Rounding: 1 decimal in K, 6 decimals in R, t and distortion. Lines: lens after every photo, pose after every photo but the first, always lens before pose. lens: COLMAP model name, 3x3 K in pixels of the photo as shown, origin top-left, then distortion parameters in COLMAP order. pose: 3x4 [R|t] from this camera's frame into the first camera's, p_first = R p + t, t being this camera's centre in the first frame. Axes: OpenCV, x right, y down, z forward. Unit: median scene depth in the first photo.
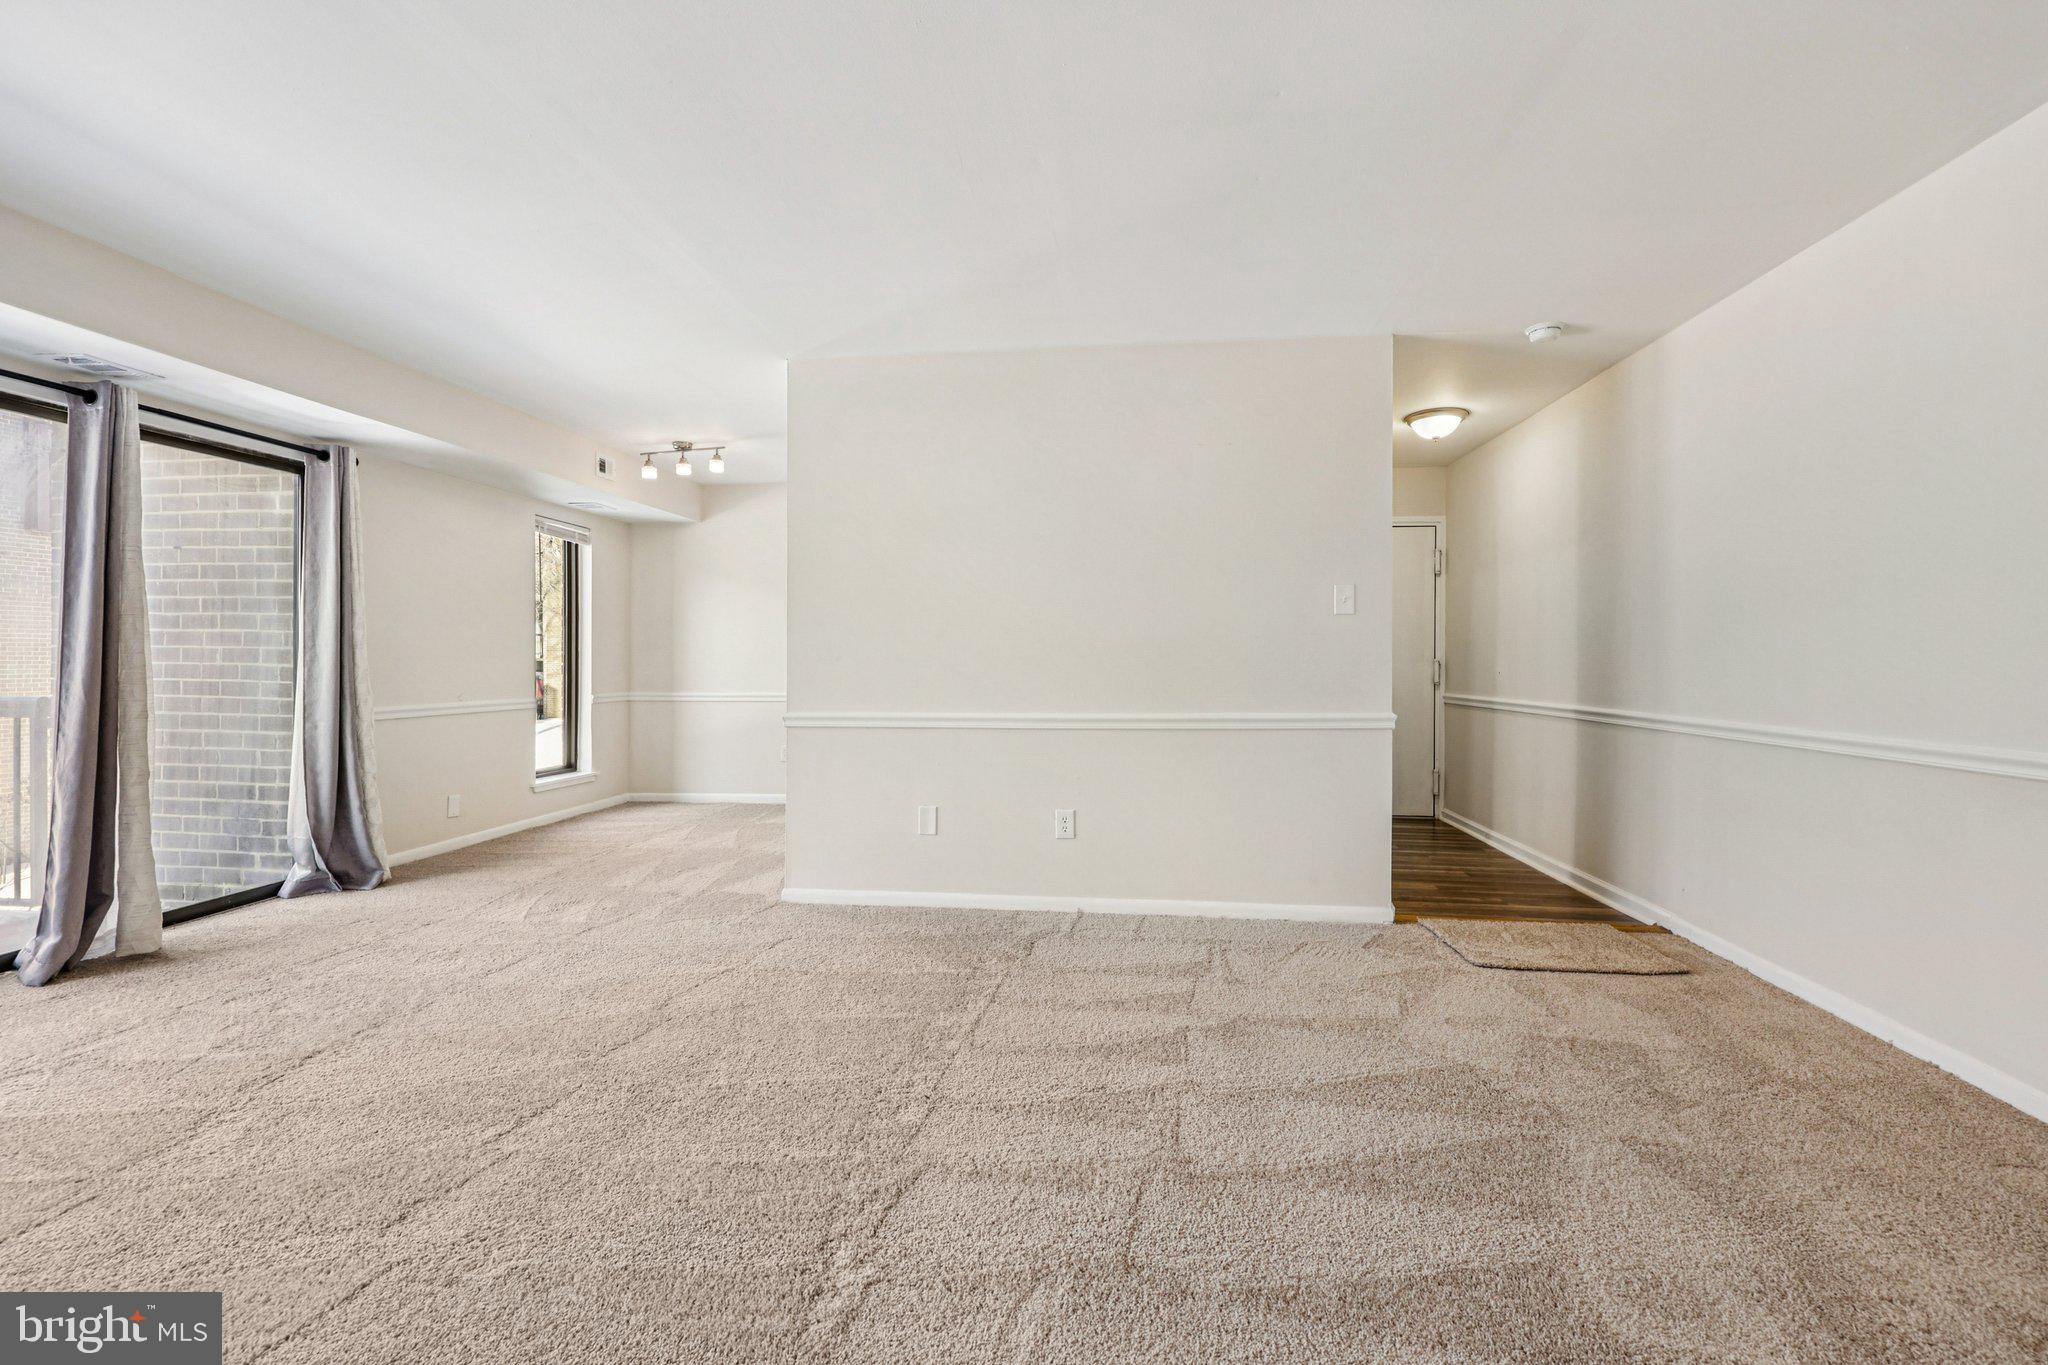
lens RADIAL K [[835.1, 0, 1029.3], [0, 835.1, 667.4], [0, 0, 1]] dist [-0.024668, -0.000880]
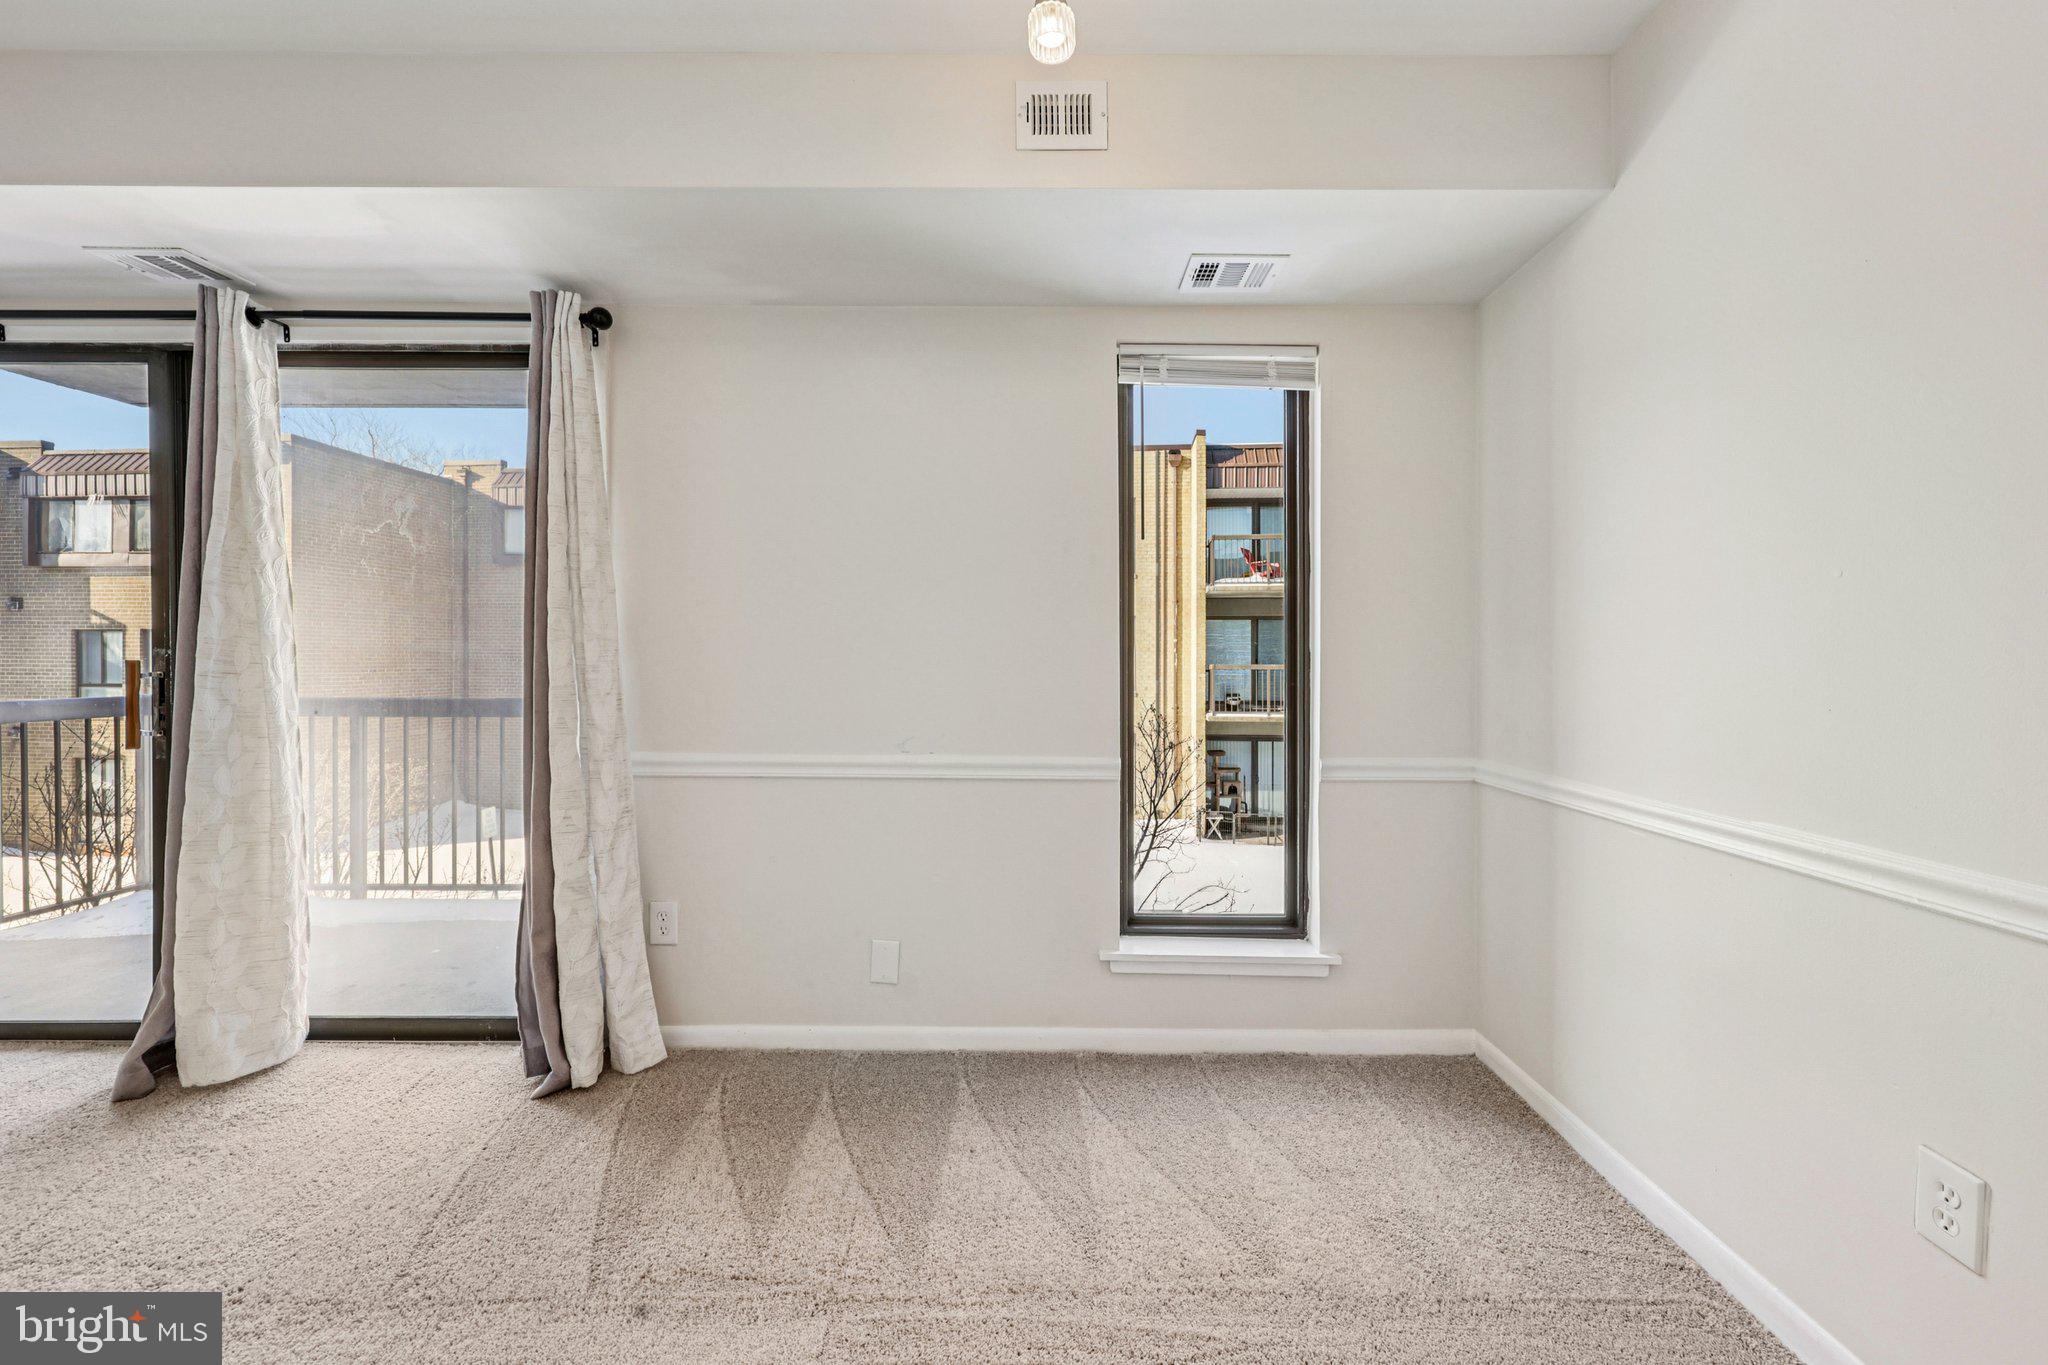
lens RADIAL K [[835.1, 0, 1037.1], [0, 835.1, 669.5], [0, 0, 1]] dist [-0.024668, -0.000880]
pose [[0.104381, 0.008637, -0.994500, -0.148035], [-0.010548, 0.999916, 0.007577, -0.011845], [0.994481, 0.009699, 0.104463, 0.827305]]
